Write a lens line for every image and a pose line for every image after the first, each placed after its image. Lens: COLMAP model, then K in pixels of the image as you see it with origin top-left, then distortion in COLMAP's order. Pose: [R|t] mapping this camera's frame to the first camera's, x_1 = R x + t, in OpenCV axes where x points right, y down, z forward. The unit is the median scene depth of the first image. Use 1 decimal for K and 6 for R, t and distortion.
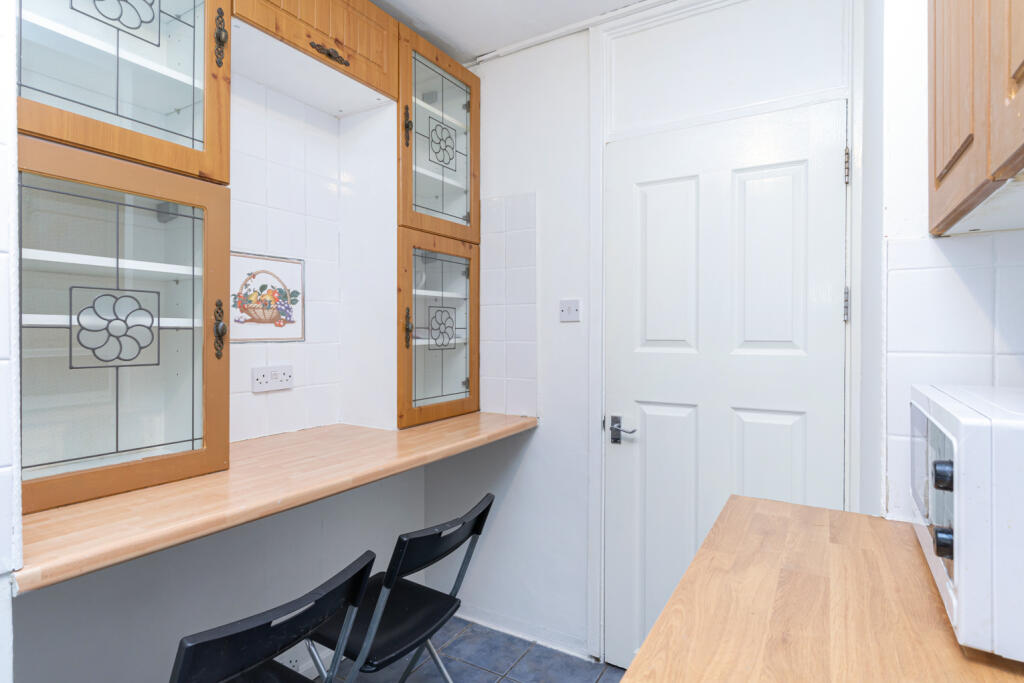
lens RADIAL K [[536.3, 0, 510.1], [0, 536.3, 335.8], [0, 0, 1]] dist [-0.000075, -0.000013]
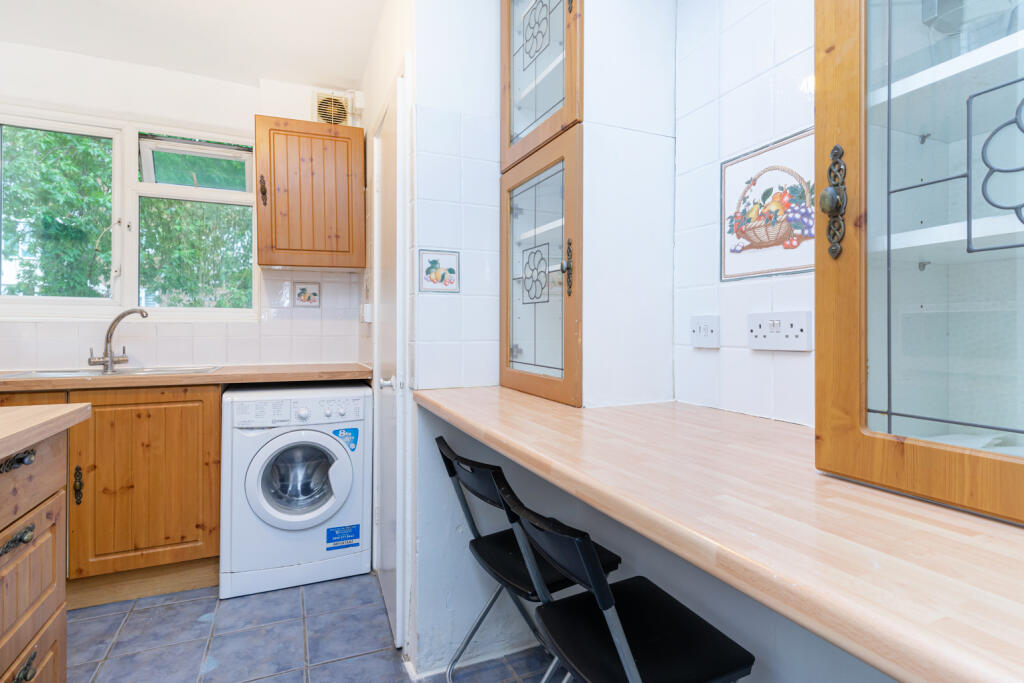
lens RADIAL K [[498.4, 0, 508.3], [0, 498.4, 331.4], [0, 0, 1]] dist [0.000342, -0.000034]
pose [[-0.587453, 0.009347, -0.809204, 0.234419], [-0.003650, 0.999893, 0.014200, 0.074266], [0.809250, 0.011295, -0.587356, 1.121499]]
